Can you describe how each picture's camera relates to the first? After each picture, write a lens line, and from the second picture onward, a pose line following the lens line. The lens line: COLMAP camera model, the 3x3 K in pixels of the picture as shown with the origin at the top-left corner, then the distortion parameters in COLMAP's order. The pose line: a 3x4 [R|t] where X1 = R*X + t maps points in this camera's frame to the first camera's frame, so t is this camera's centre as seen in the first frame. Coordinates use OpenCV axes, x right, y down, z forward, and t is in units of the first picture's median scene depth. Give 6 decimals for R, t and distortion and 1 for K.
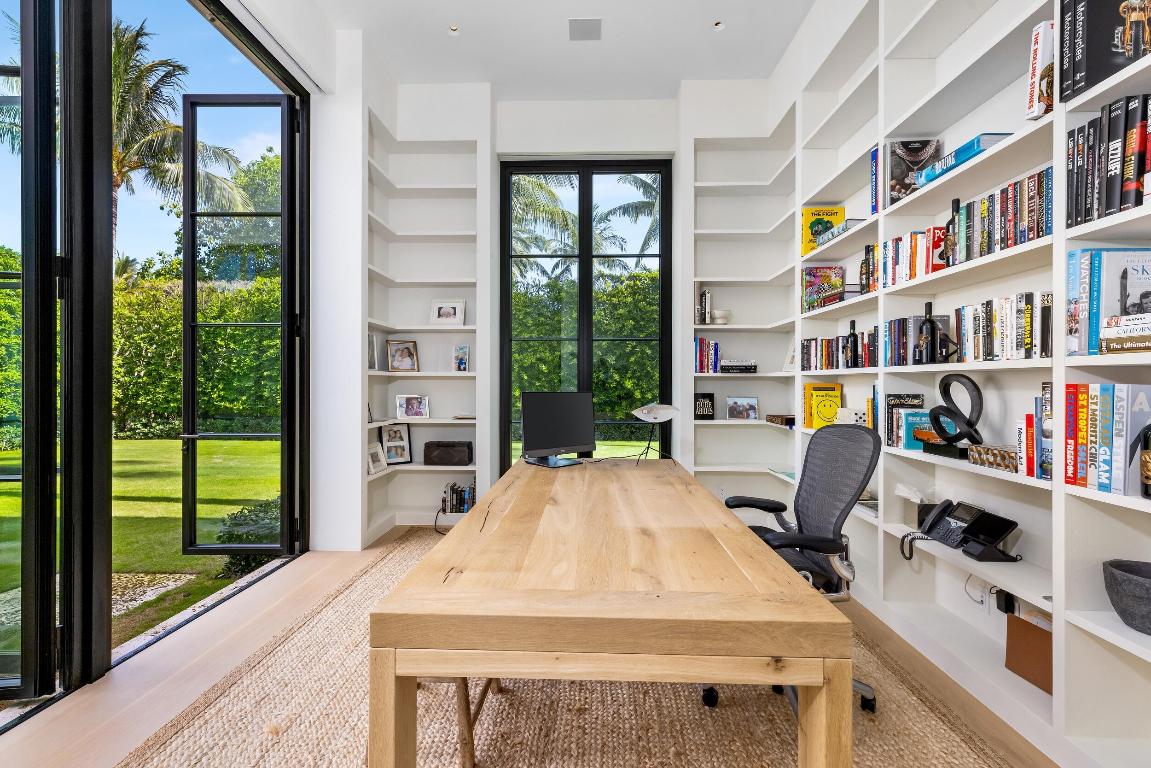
lens RADIAL K [[526.8, 0, 573.0], [0, 526.8, 375.8], [0, 0, 1]] dist [0.007367, 0.000039]
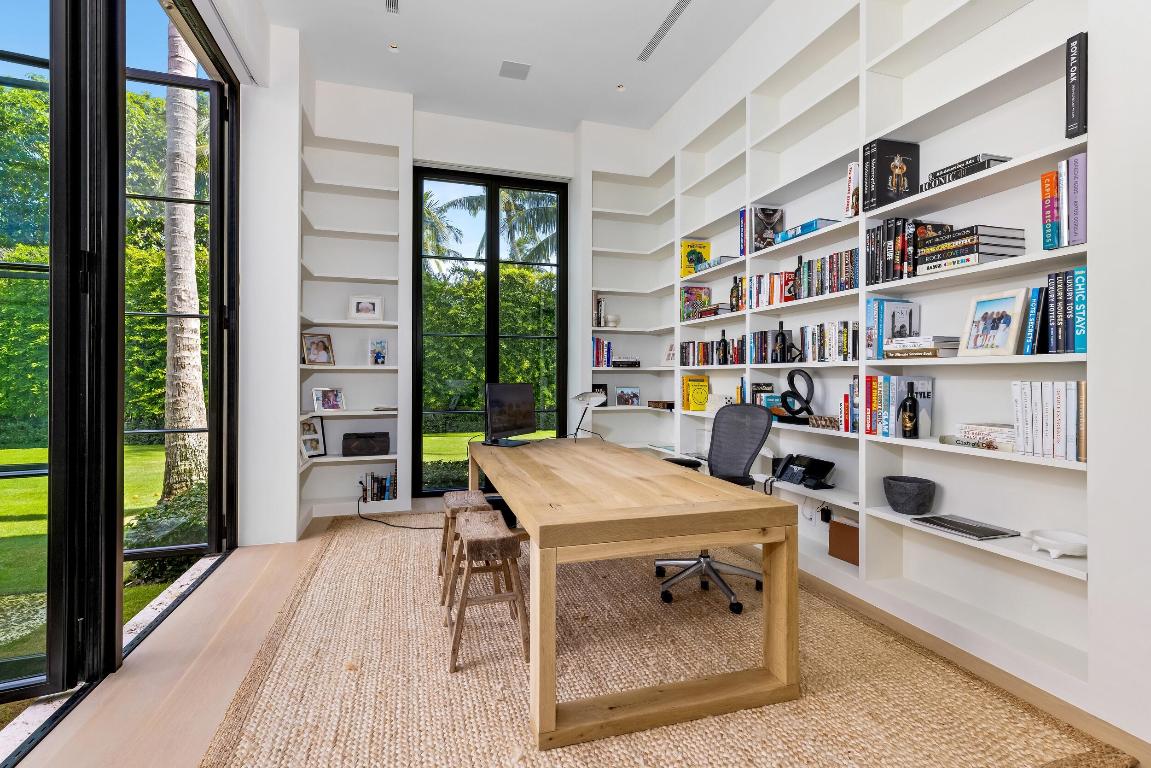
lens RADIAL K [[532.2, 0, 573.0], [0, 532.2, 366.1], [0, 0, 1]] dist [0.010490, -0.000472]
pose [[0.946458, 0.004235, 0.322799, -0.328333], [-0.002800, 0.999984, -0.004910, -0.003686], [-0.322815, 0.003743, 0.946455, -0.206196]]
